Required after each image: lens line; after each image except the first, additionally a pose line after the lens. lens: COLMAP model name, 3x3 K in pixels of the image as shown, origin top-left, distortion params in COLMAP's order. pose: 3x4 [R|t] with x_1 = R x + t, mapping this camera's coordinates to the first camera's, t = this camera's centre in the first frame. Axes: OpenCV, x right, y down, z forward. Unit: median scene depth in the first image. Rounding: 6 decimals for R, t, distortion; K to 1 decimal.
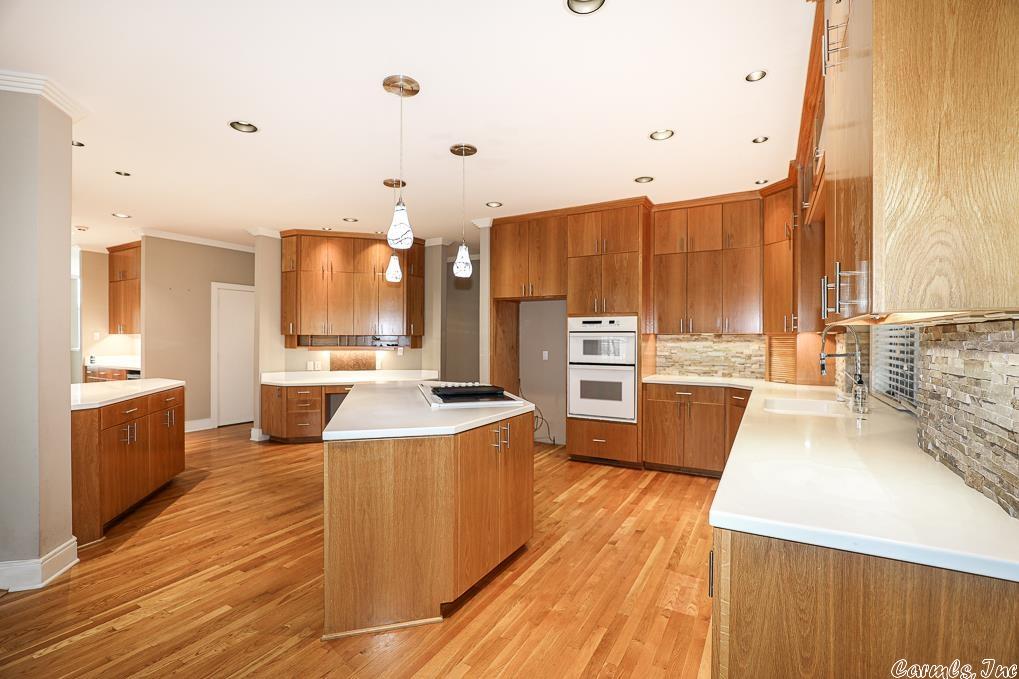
lens RADIAL K [[466.6, 0, 509.5], [0, 466.6, 339.5], [0, 0, 1]] dist [-0.004354, -0.000127]
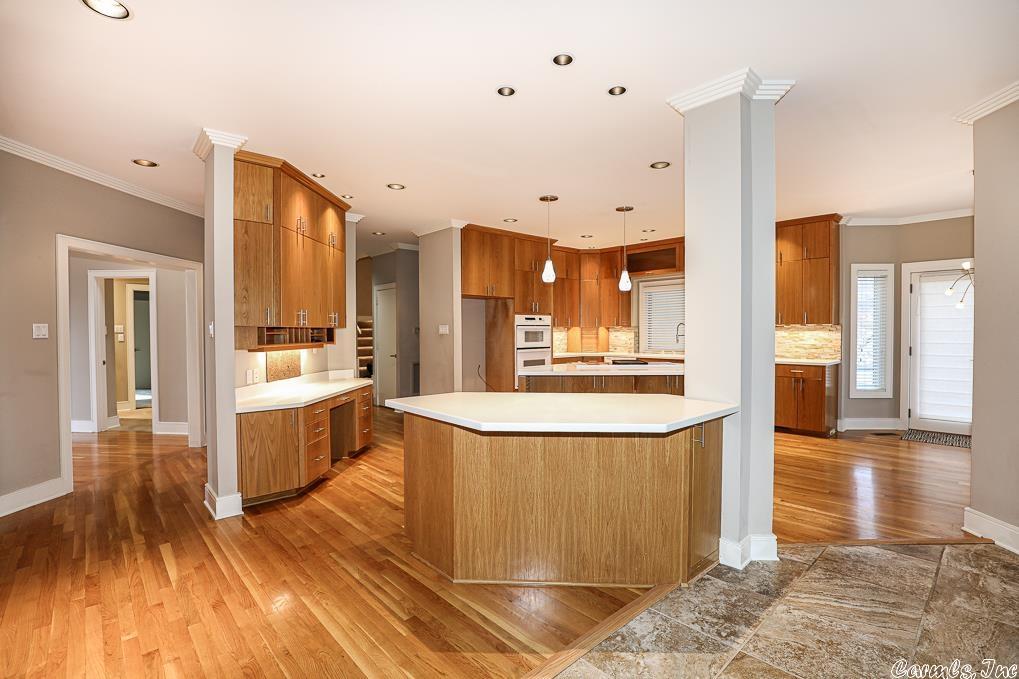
lens RADIAL K [[467.8, 0, 530.3], [0, 467.8, 338.2], [0, 0, 1]] dist [-0.002548, 0.000181]
pose [[0.283107, -0.019114, 0.958898, -1.180414], [0.009552, 0.999808, 0.017109, -0.002684], [-0.959041, 0.004316, 0.283235, 0.597005]]
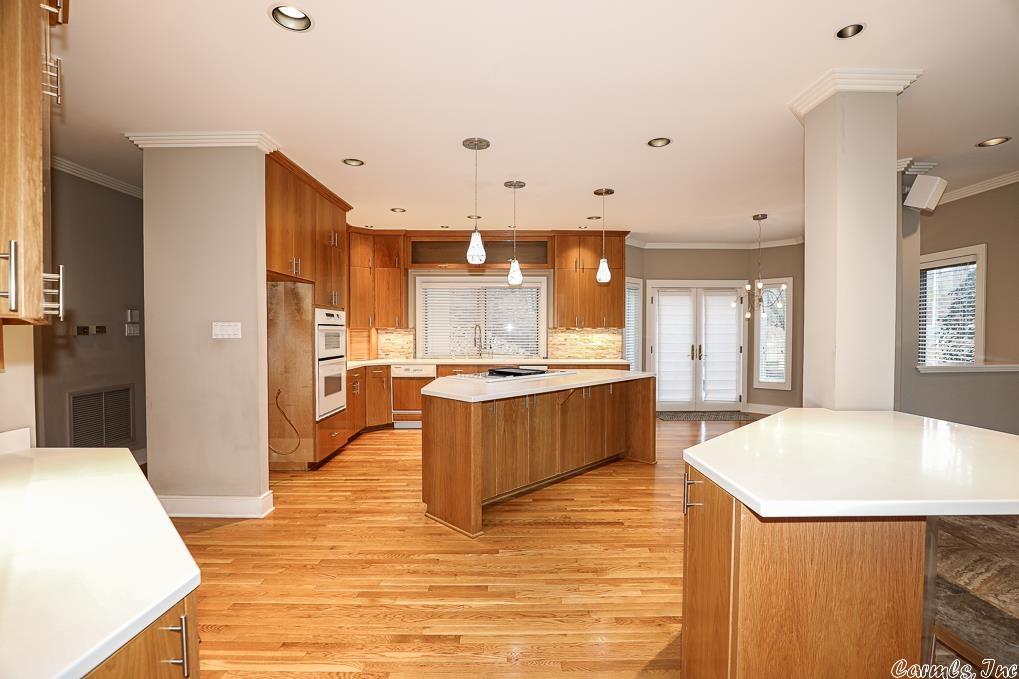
lens RADIAL K [[466.6, 0, 509.5], [0, 466.6, 339.5], [0, 0, 1]] dist [-0.004354, -0.000127]
pose [[-0.493141, -0.017790, 0.869767, -0.844025], [0.002485, 0.999758, 0.021858, -0.006873], [-0.869946, 0.012940, -0.492977, 1.150169]]
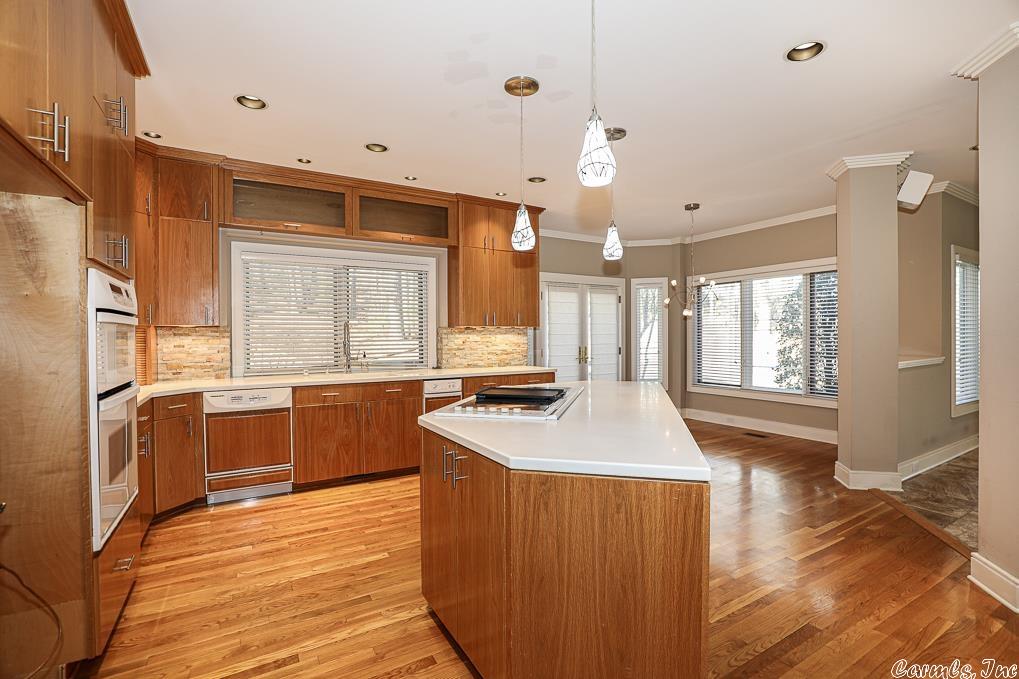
lens RADIAL K [[468.9, 0, 509.5], [0, 468.9, 339.5], [0, 0, 1]] dist [-0.003534, 0.000187]
pose [[-0.865333, -0.002788, 0.501189, -0.331347], [0.005244, 0.999879, 0.014616, 0.002704], [-0.501169, 0.015276, -0.865214, 1.181143]]
